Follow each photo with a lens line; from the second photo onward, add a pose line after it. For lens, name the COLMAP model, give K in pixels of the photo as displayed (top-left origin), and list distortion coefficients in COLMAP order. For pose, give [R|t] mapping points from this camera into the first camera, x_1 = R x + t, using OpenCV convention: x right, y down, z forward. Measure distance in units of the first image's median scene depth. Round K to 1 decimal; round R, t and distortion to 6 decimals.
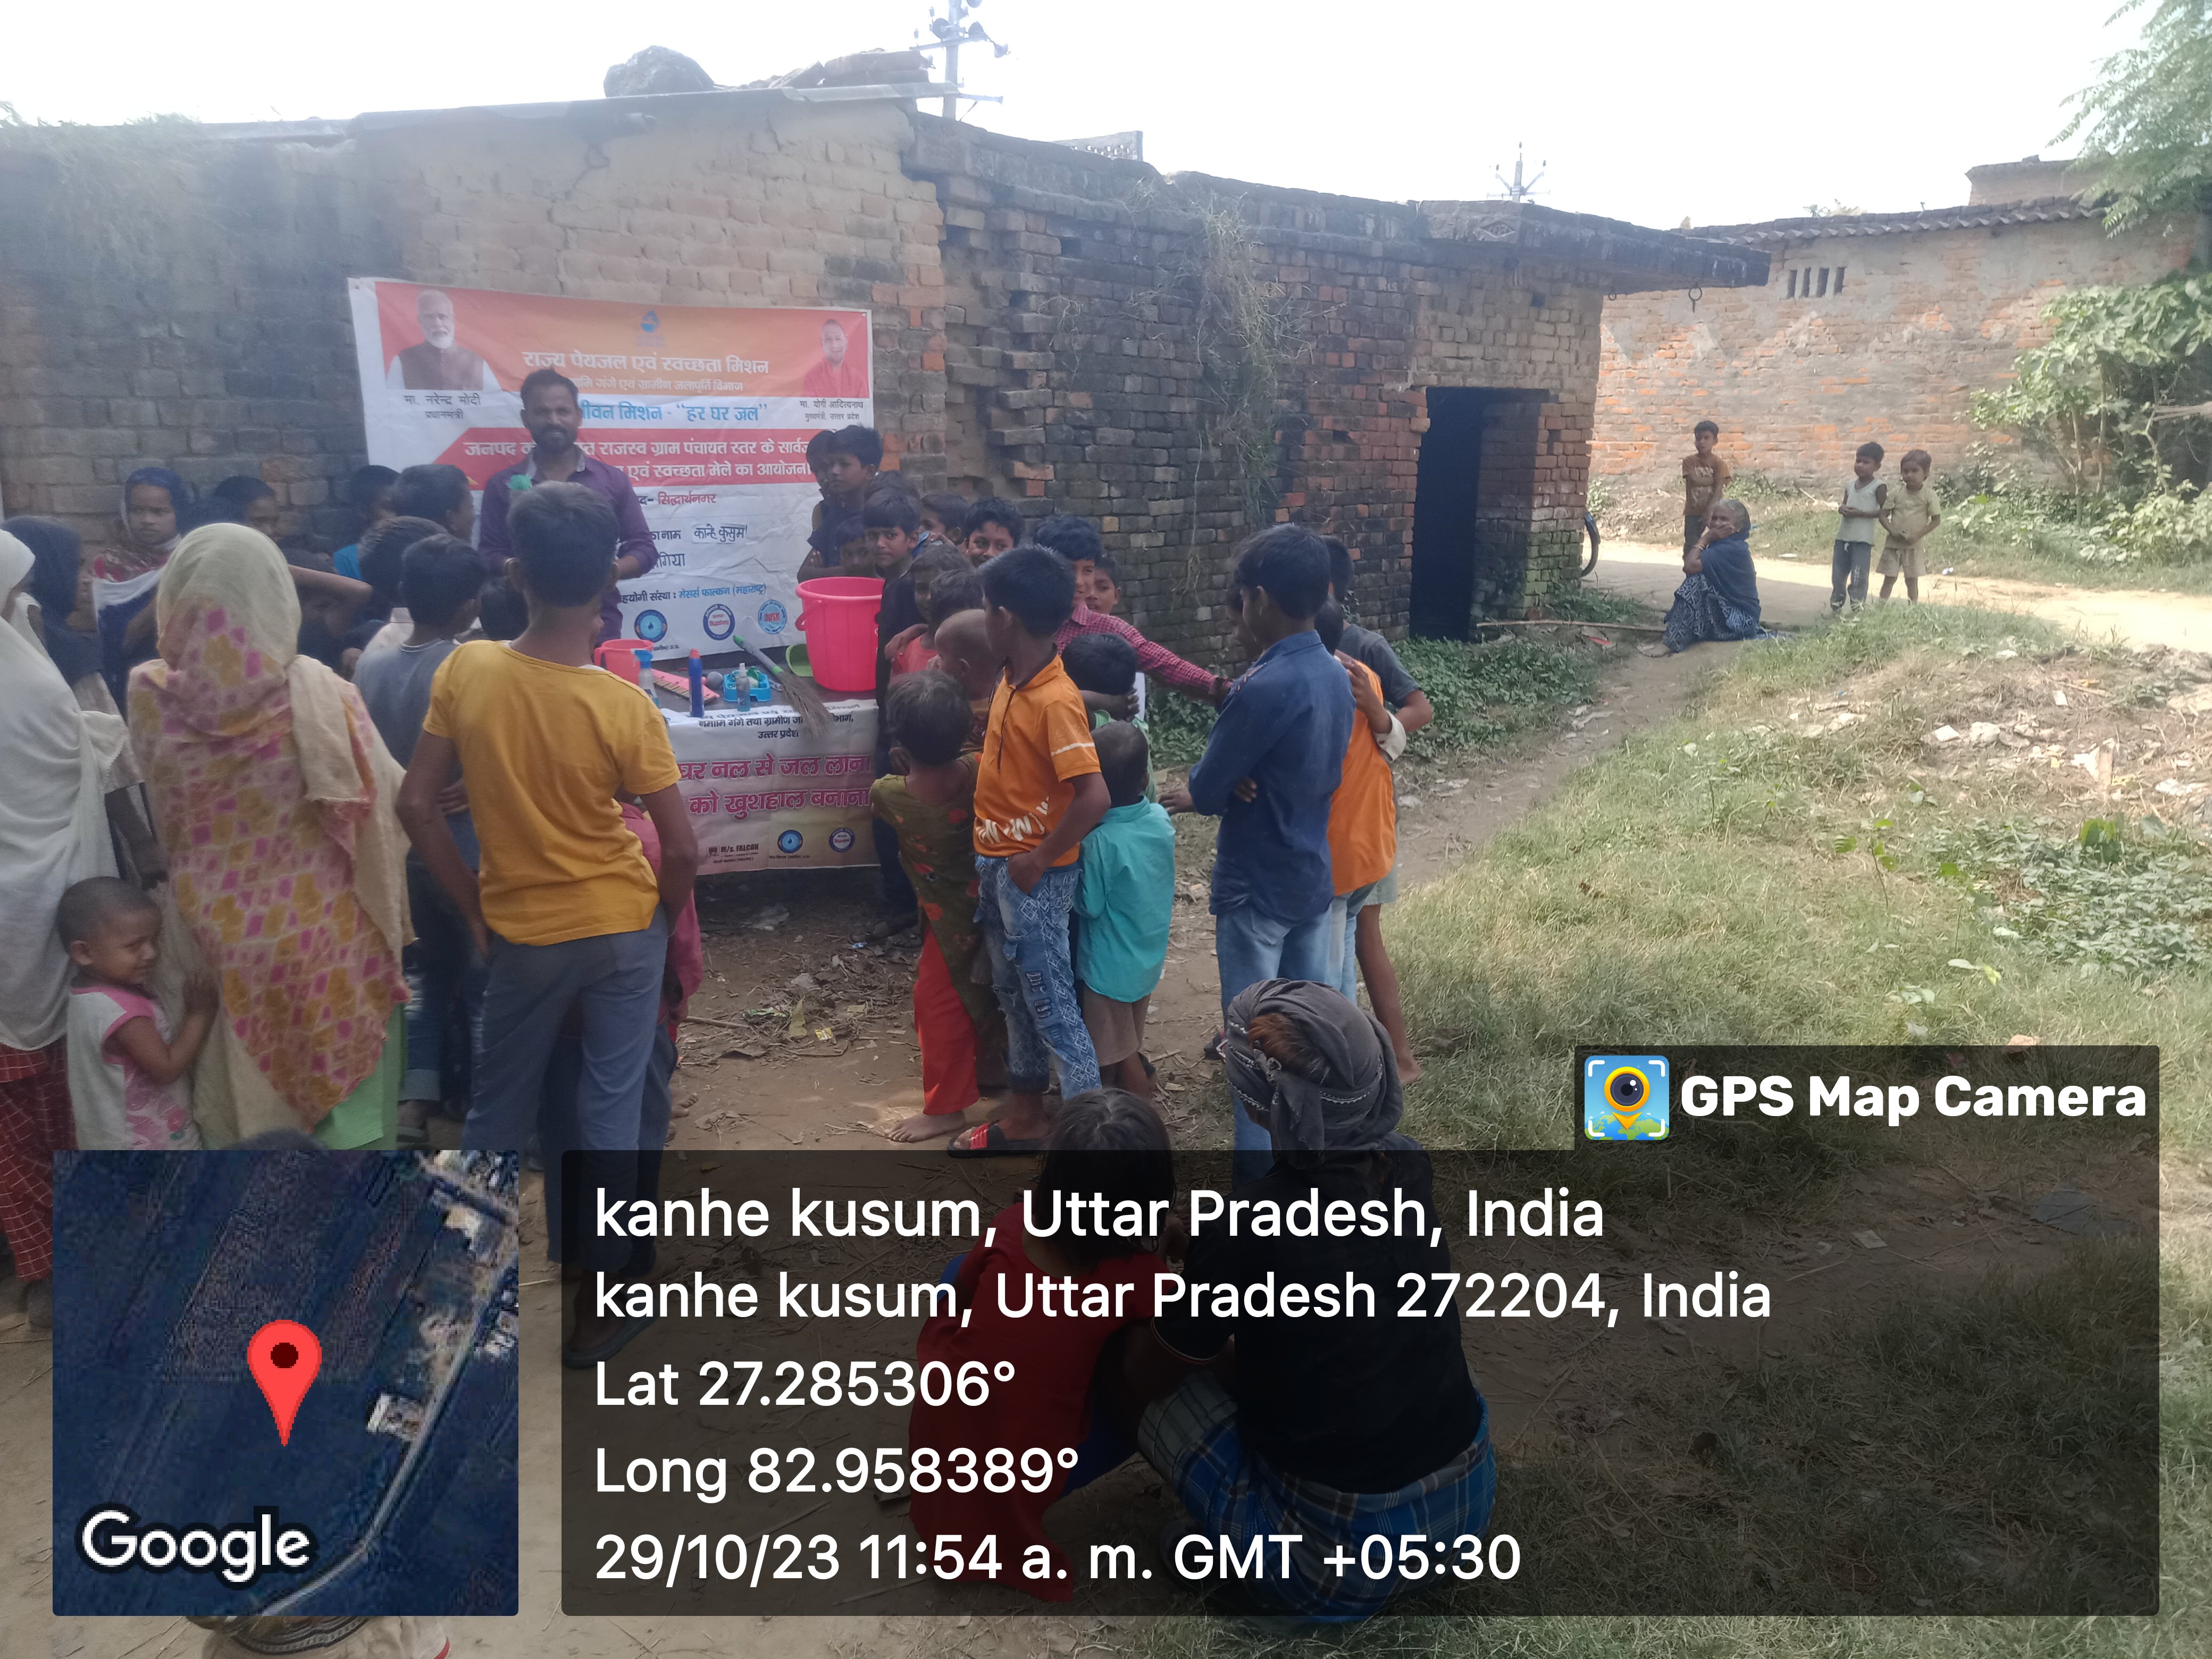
lens RADIAL K [[1617.2, 0, 1145.1], [0, 1617.2, 841.9], [0, 0, 1]] dist [0.065137, -0.088344]
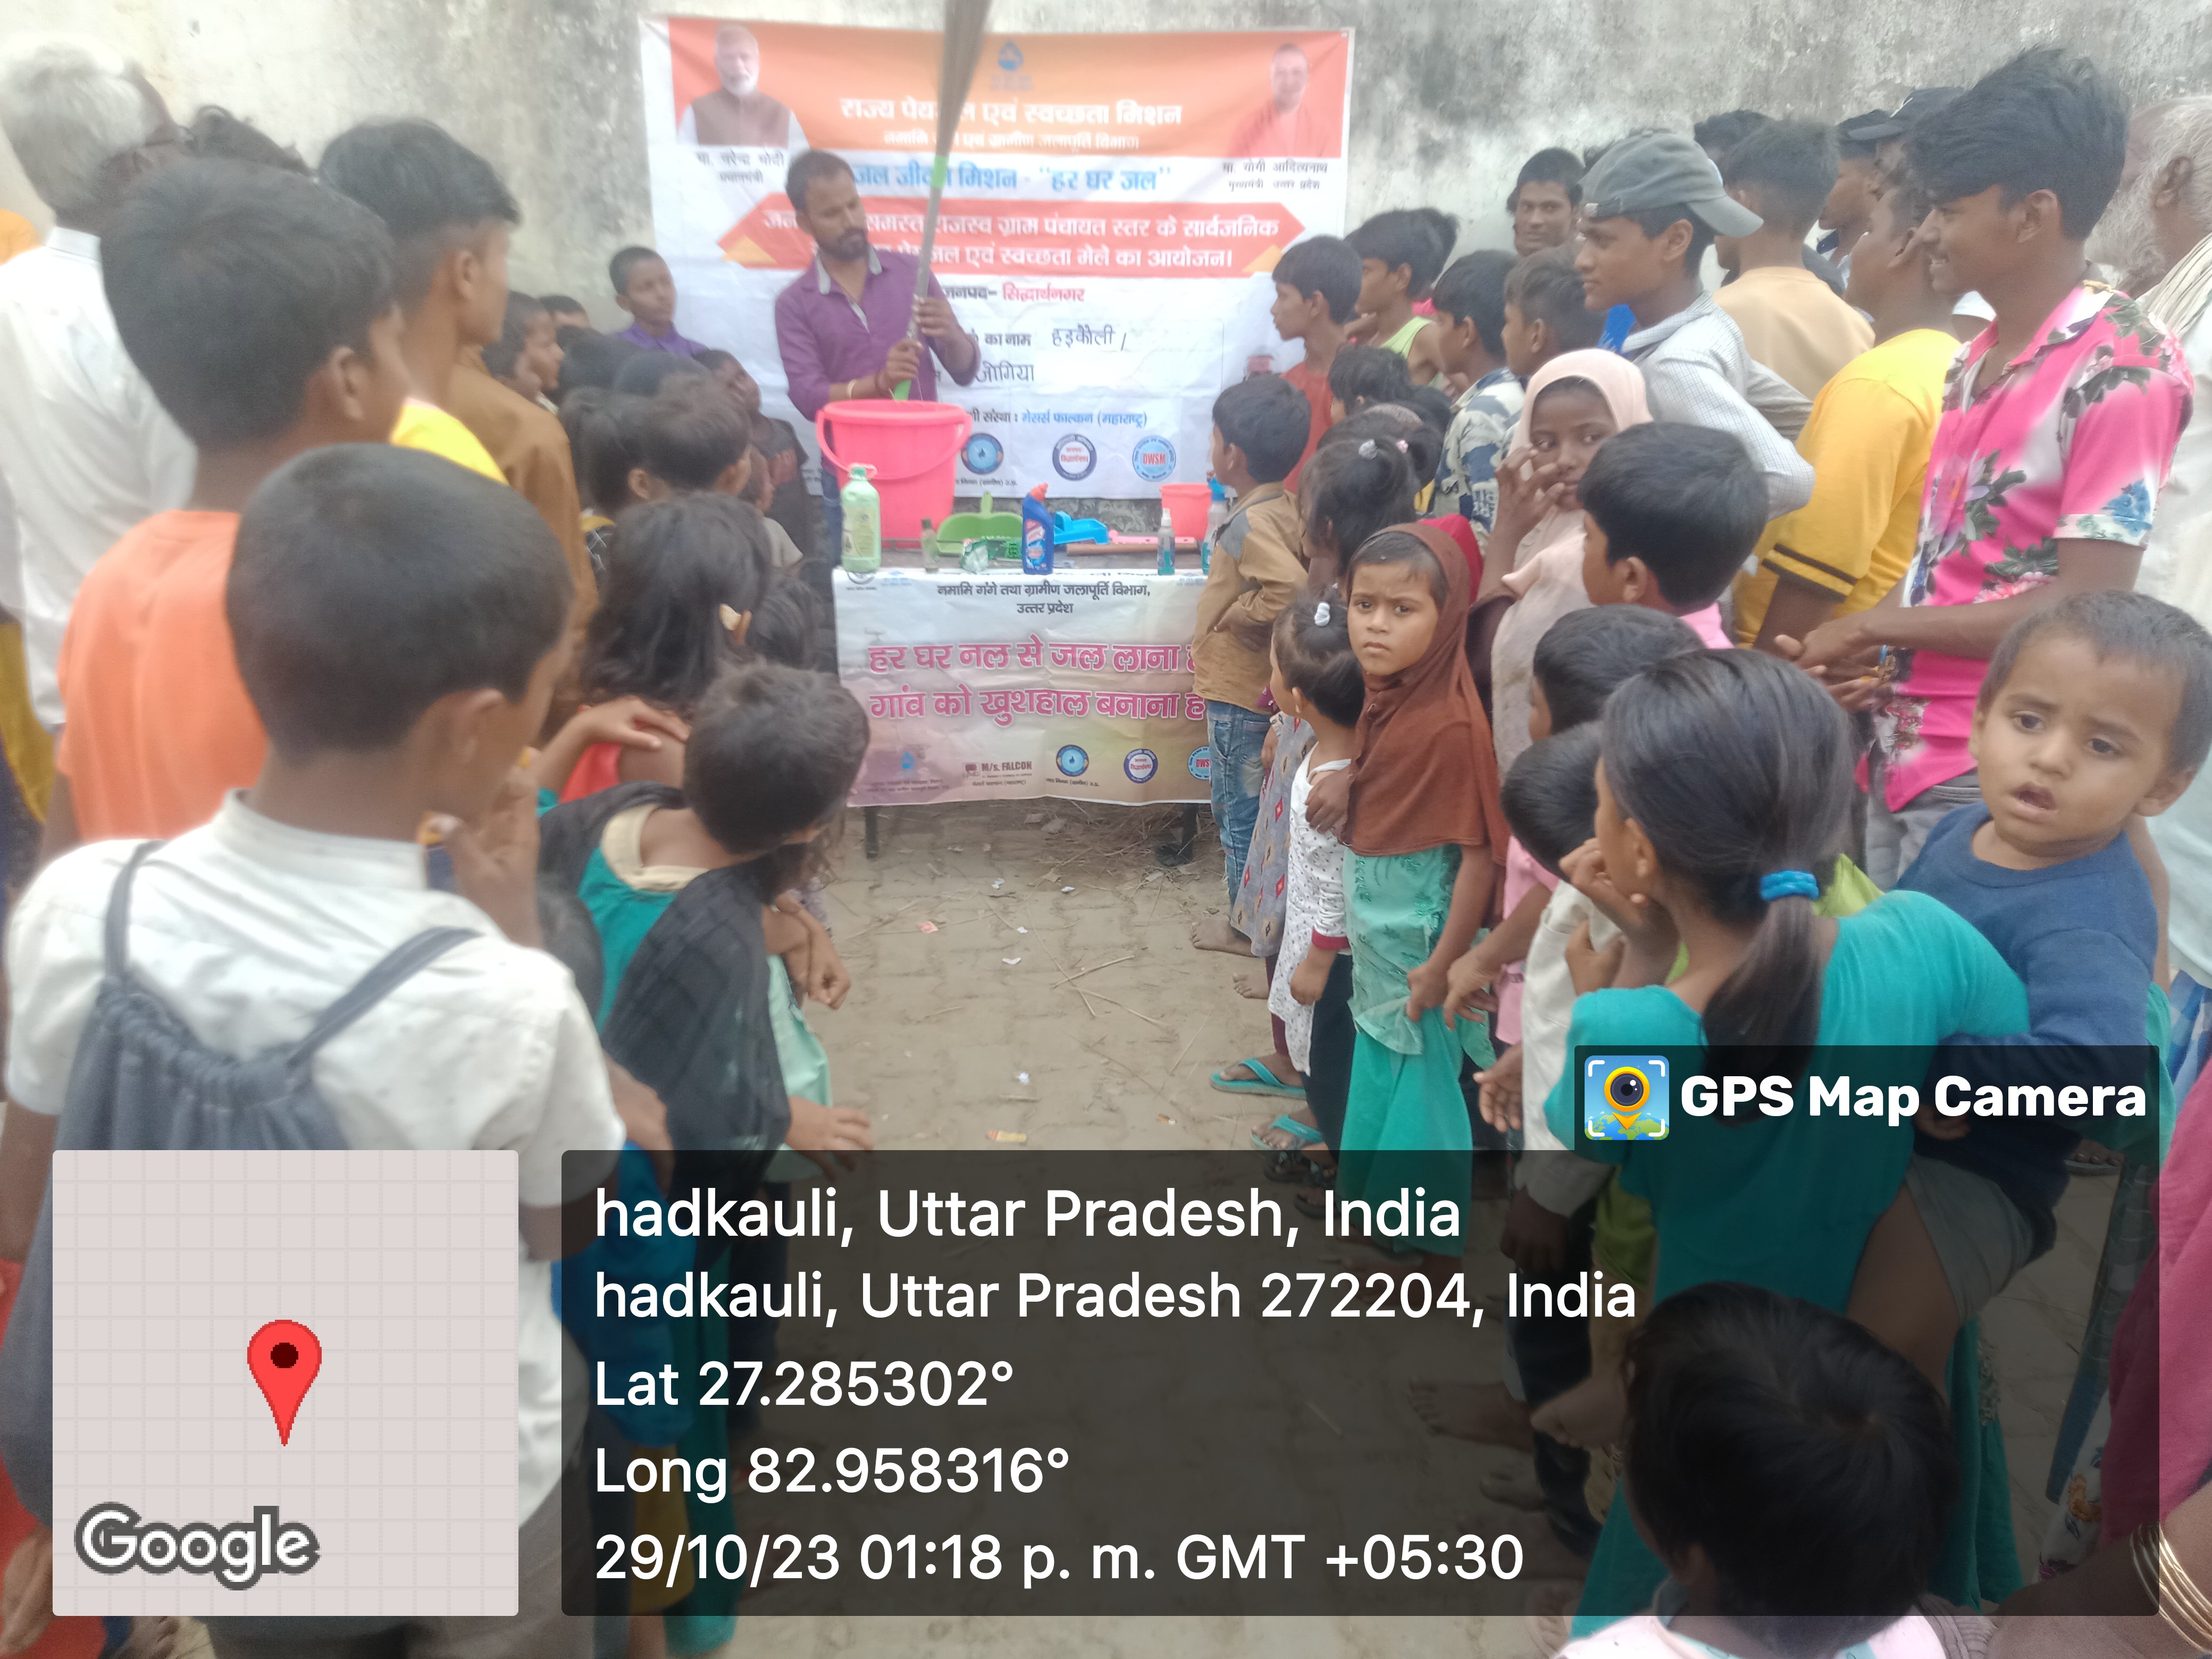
lens RADIAL K [[1617.2, 0, 1106.4], [0, 1617.2, 874.8], [0, 0, 1]] dist [0.065137, -0.088344]
pose [[0.704114, 0.263252, -0.659486, 0.335392], [-0.190500, 0.964724, 0.181705, -0.088683], [0.684056, -0.002310, 0.729426, 0.446897]]
